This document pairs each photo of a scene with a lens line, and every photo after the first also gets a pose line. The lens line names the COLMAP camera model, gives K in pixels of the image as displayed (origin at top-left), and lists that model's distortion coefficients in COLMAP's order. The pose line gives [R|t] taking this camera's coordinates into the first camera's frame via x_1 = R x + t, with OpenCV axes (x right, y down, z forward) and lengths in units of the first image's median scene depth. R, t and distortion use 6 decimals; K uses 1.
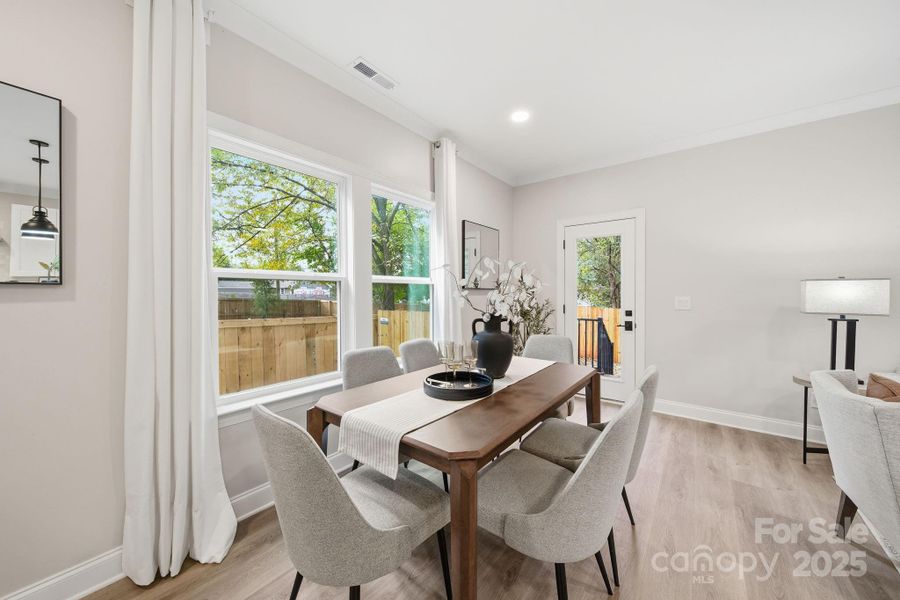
lens RADIAL K [[323.6, 0, 455.6], [0, 323.6, 297.1], [0, 0, 1]] dist [0.003186, -0.001744]
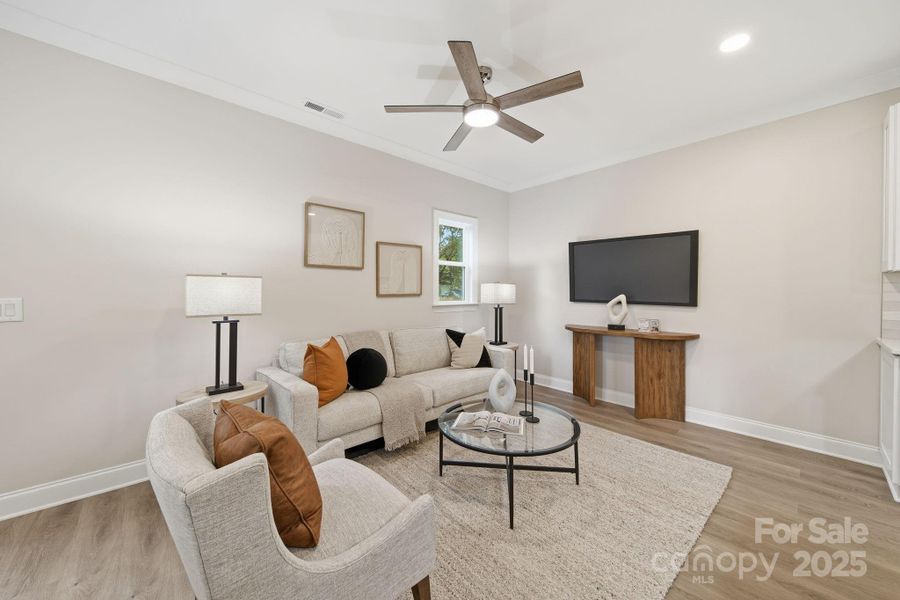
lens RADIAL K [[323.6, 0, 446.1], [0, 323.6, 296.6], [0, 0, 1]] dist [0.003186, -0.001744]
pose [[0.190917, -0.016794, 0.981462, 0.458744], [0.007513, 0.999849, 0.015647, -0.008299], [-0.981577, 0.004386, 0.191015, 0.245545]]
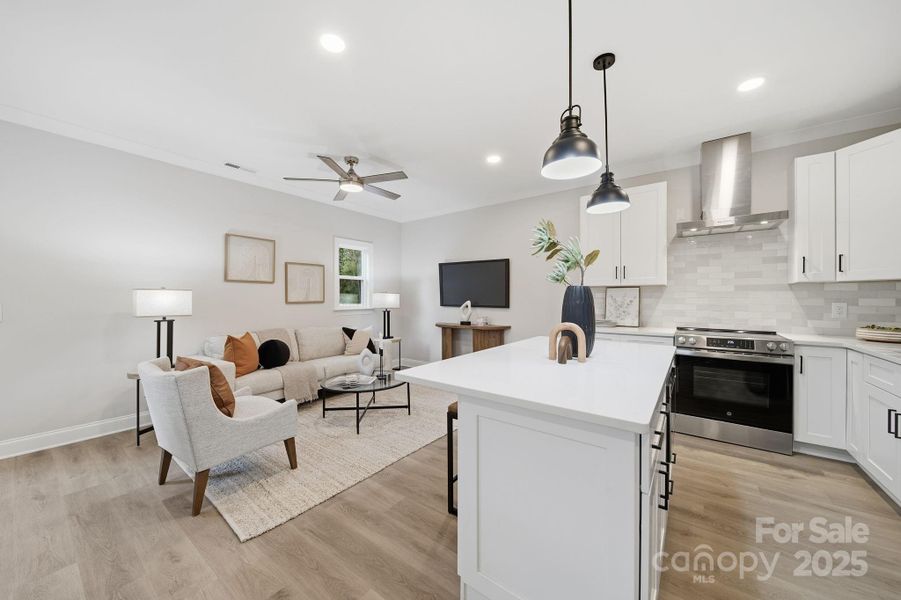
lens RADIAL K [[324.0, 0, 449.9], [0, 324.0, 299.9], [0, 0, 1]] dist [0.003186, -0.001744]
pose [[-0.006864, -0.001178, 0.999976, -0.107772], [0.014165, 0.999899, 0.001275, 0.002043], [-0.999876, 0.014173, -0.006846, -0.134154]]
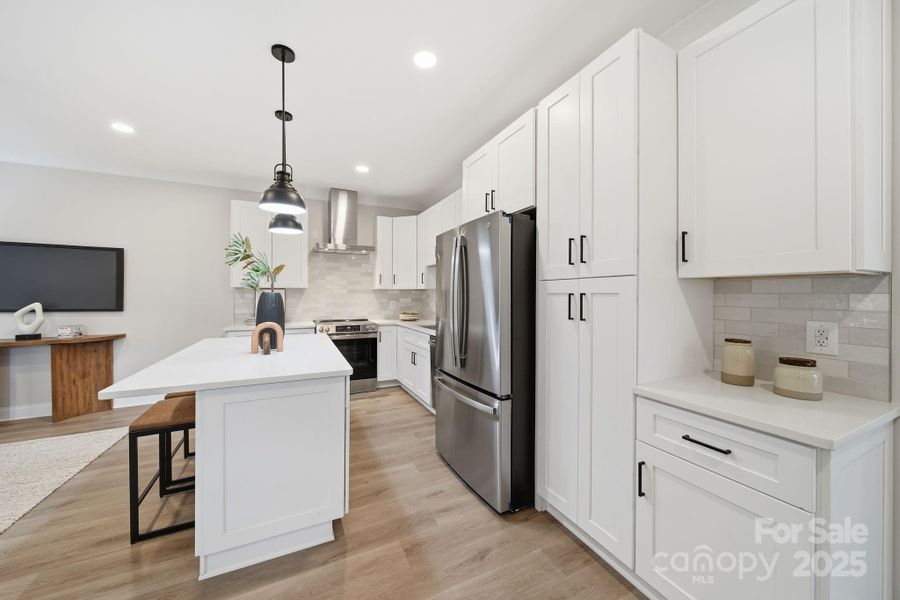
lens RADIAL K [[323.6, 0, 456.3], [0, 323.6, 295.0], [0, 0, 1]] dist [0.003186, -0.001744]
pose [[-0.896558, 0.001601, 0.442924, -0.276367], [0.007300, 0.999911, 0.011162, -0.026246], [-0.442866, 0.013241, -0.896490, 0.201440]]
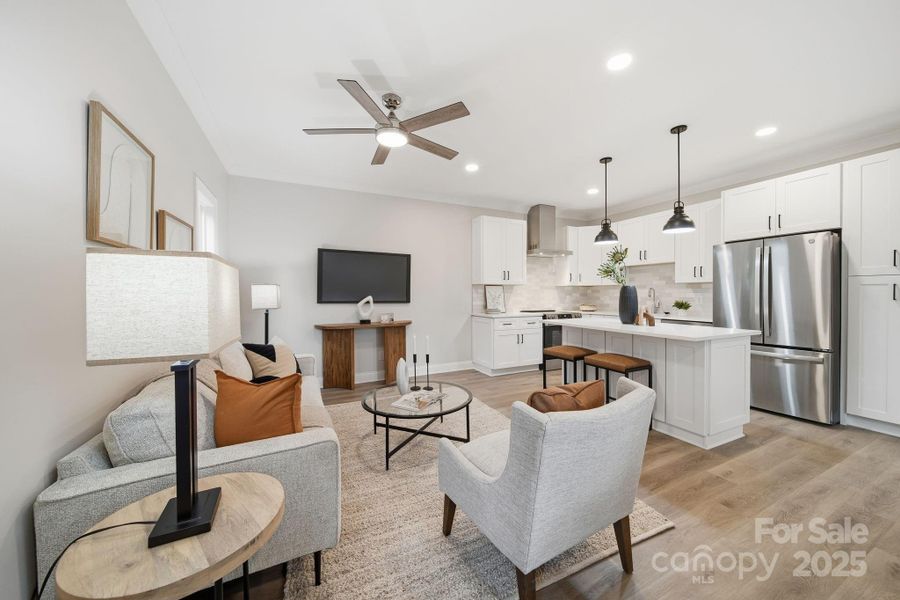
lens RADIAL K [[323.6, 0, 458.9], [0, 323.6, 296.7], [0, 0, 1]] dist [0.003186, -0.001744]
pose [[-0.894801, 0.003329, 0.446453, 0.747857], [0.012013, 0.999790, 0.016622, -0.009182], [-0.446303, 0.020237, -0.894653, 1.241553]]
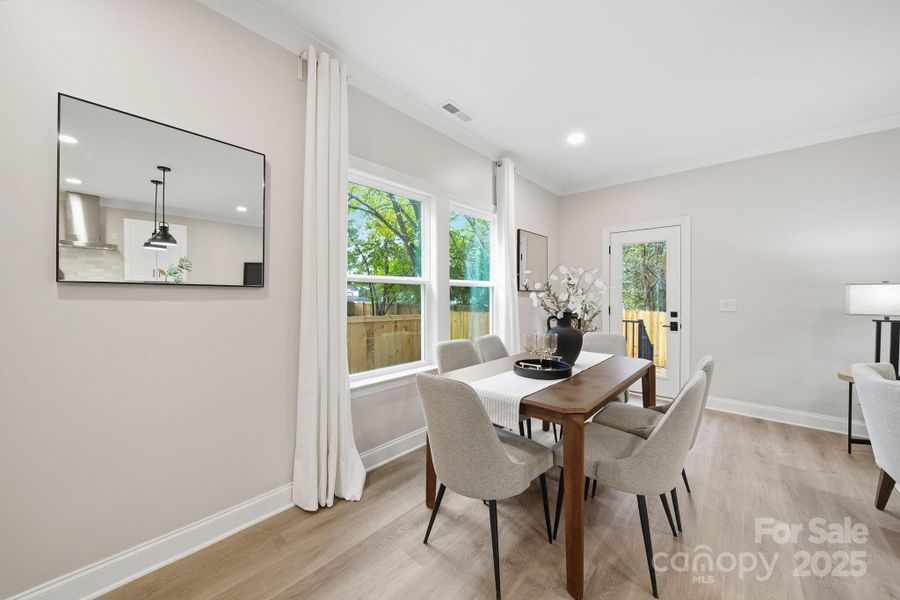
lens RADIAL K [[323.6, 0, 457.1], [0, 323.6, 296.4], [0, 0, 1]] dist [0.003186, -0.001744]
pose [[0.997431, 0.004669, -0.071478, -0.166804], [-0.005282, 0.999951, -0.008385, 0.004502], [0.071435, 0.008741, 0.997407, -0.189642]]
